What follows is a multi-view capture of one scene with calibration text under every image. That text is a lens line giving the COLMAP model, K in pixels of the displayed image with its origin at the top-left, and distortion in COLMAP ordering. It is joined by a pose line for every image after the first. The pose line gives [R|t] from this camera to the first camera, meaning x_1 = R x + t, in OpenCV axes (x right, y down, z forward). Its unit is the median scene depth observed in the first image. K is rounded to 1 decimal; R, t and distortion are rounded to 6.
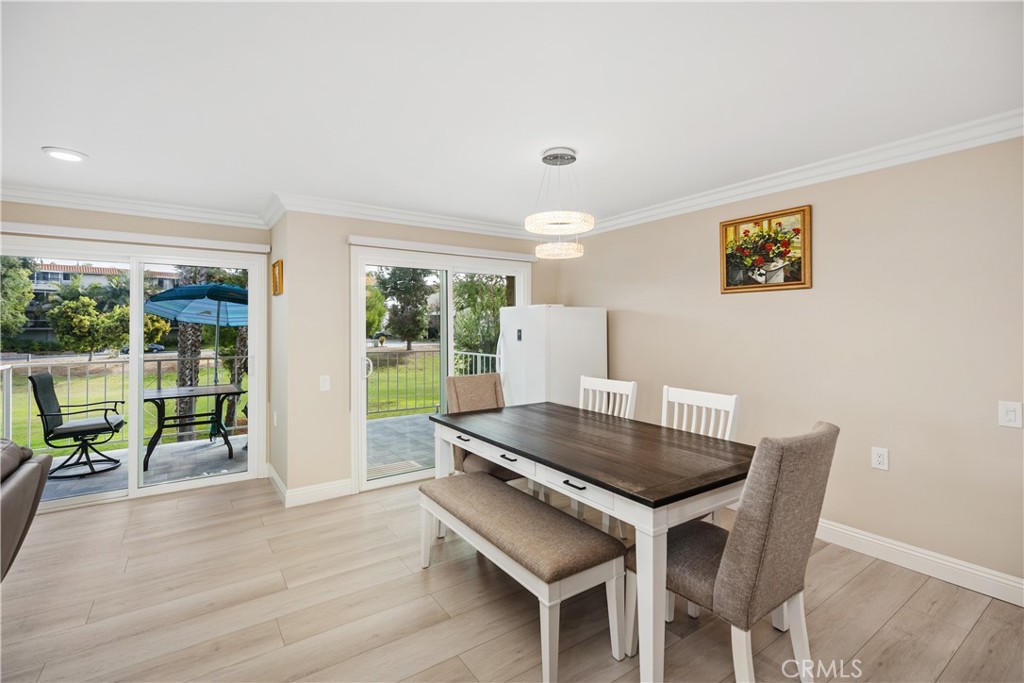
lens RADIAL K [[465.3, 0, 509.7], [0, 465.3, 324.7], [0, 0, 1]] dist [0.000503, 0.000089]
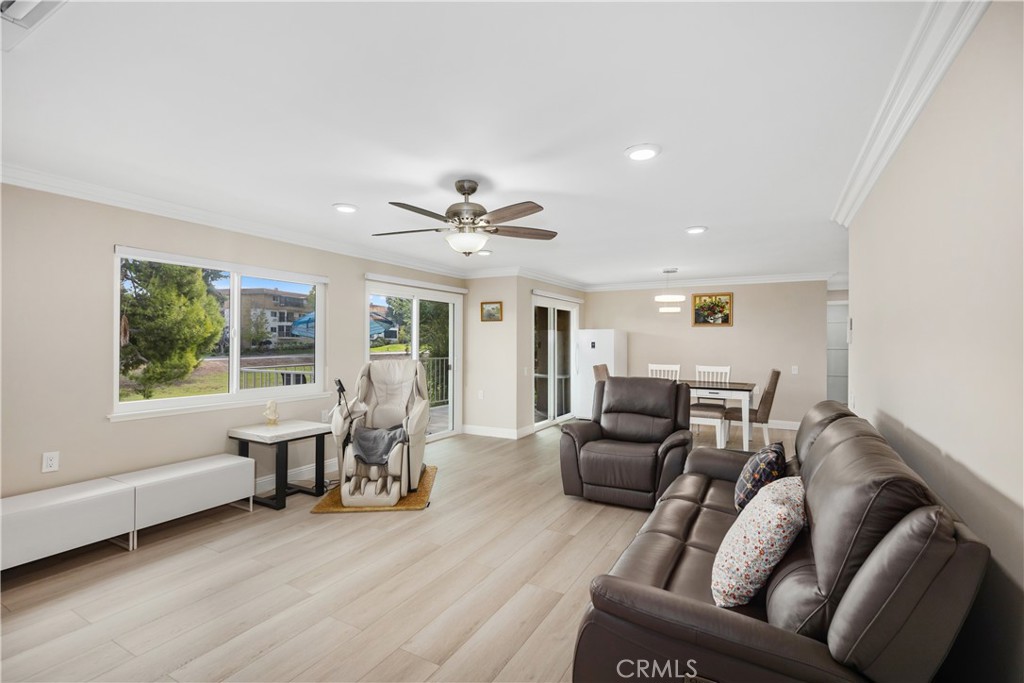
lens RADIAL K [[475.5, 0, 512.0], [0, 475.5, 341.5], [0, 0, 1]] dist [0.000833, 0.000049]
pose [[0.898671, 0.006038, 0.438582, -1.434112], [-0.009149, 0.999946, 0.004979, 0.002312], [-0.438528, -0.008487, 0.898677, -0.726194]]
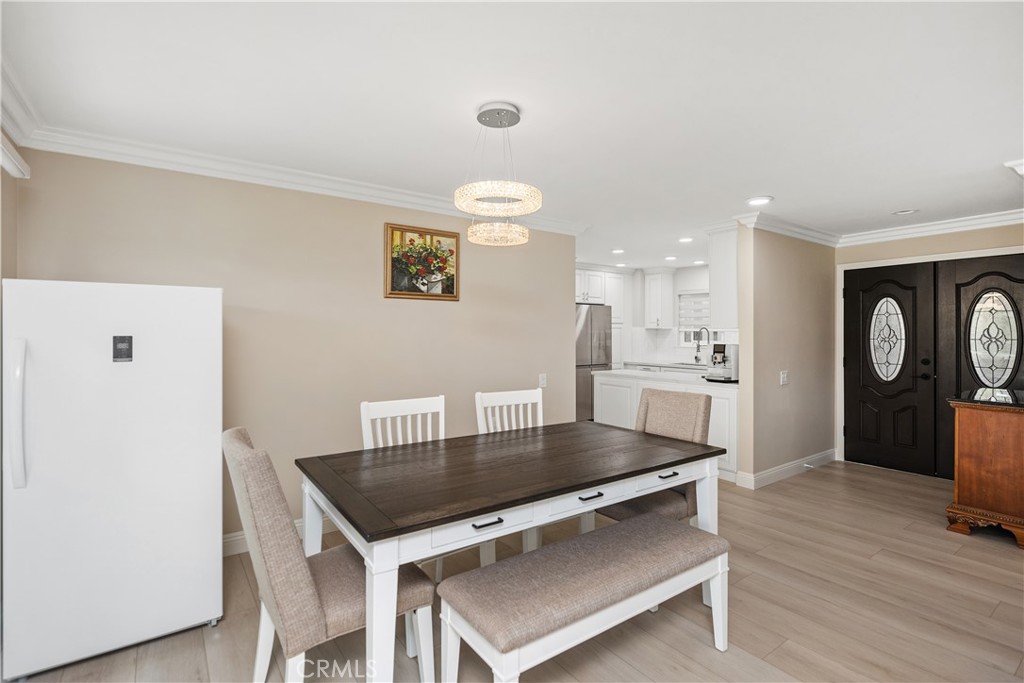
lens RADIAL K [[483.0, 0, 512.0], [0, 483.0, 341.5], [0, 0, 1]] dist [-0.001504, -0.000089]
pose [[-0.014785, -0.019100, 0.999708, -0.595693], [-0.011742, 0.999752, 0.018927, 0.002680], [-0.999822, -0.011459, -0.015006, 0.818483]]
